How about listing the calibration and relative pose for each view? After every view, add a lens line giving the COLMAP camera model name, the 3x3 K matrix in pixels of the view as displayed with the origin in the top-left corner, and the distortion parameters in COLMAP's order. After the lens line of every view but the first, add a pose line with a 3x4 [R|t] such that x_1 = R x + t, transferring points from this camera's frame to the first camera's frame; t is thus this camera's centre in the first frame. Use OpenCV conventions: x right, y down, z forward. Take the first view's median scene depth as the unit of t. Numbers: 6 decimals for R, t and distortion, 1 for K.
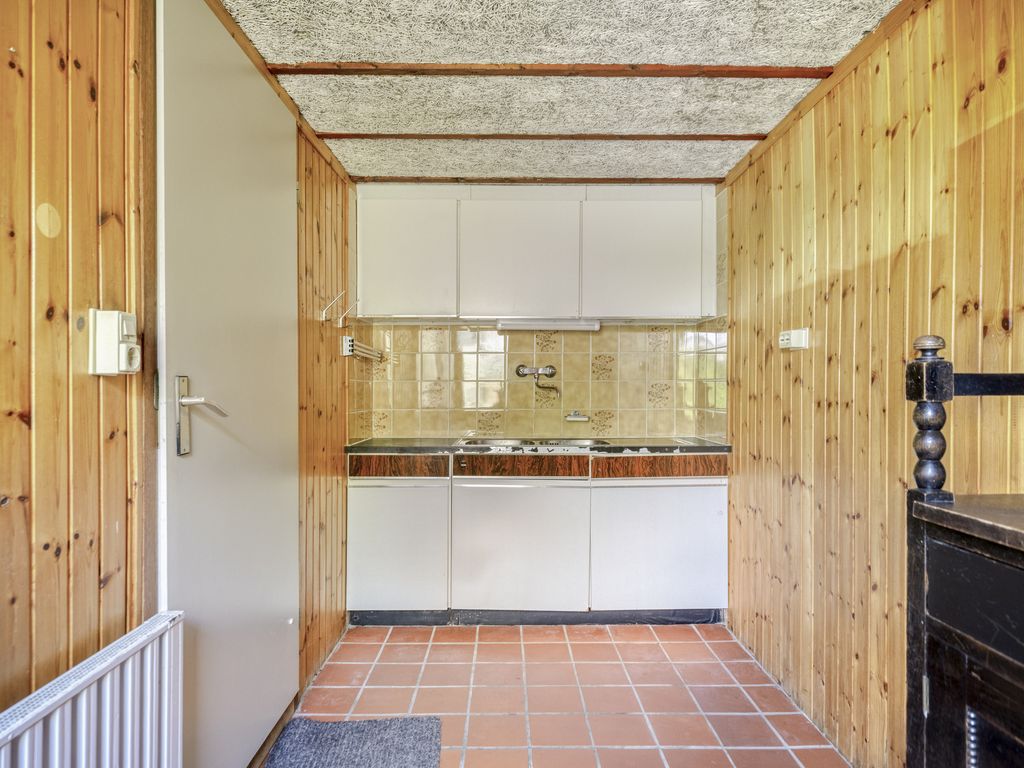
lens RADIAL K [[601.1, 0, 512.1], [0, 601.1, 387.1], [0, 0, 1]] dist [0.005626, 0.001145]
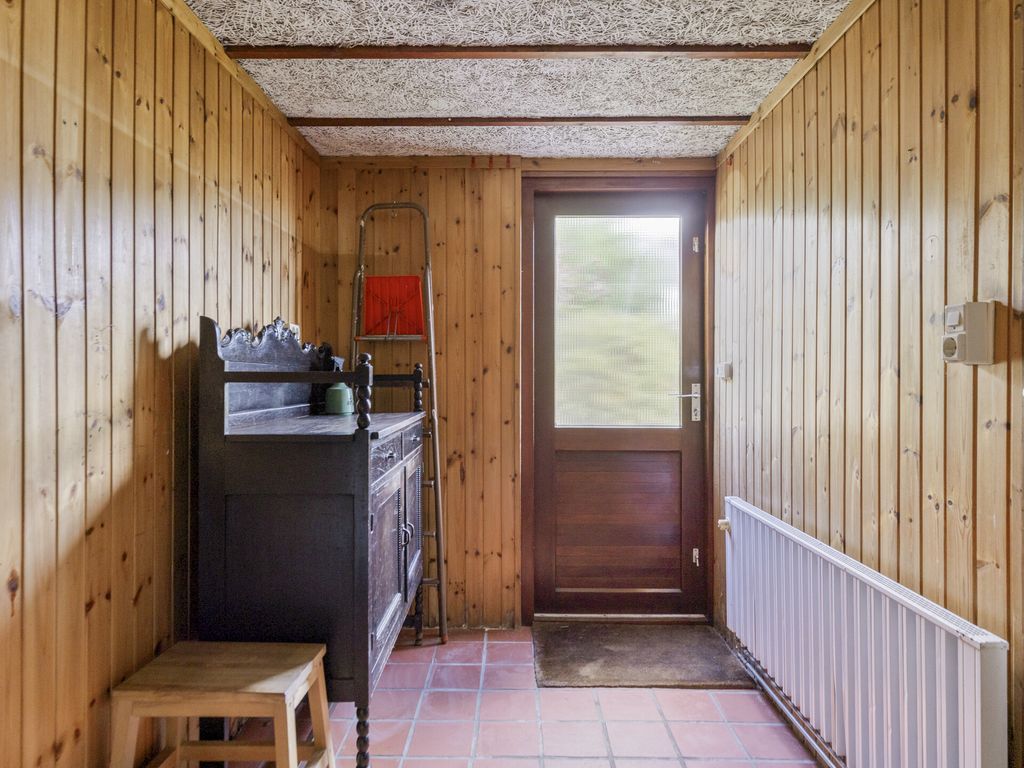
lens RADIAL K [[601.1, 0, 511.3], [0, 601.1, 381.0], [0, 0, 1]] dist [0.005626, 0.001145]
pose [[-0.999947, -0.000976, 0.010230, 0.129501], [-0.000939, 0.999993, 0.003586, 0.006571], [-0.010234, 0.003576, -0.999941, 2.309718]]
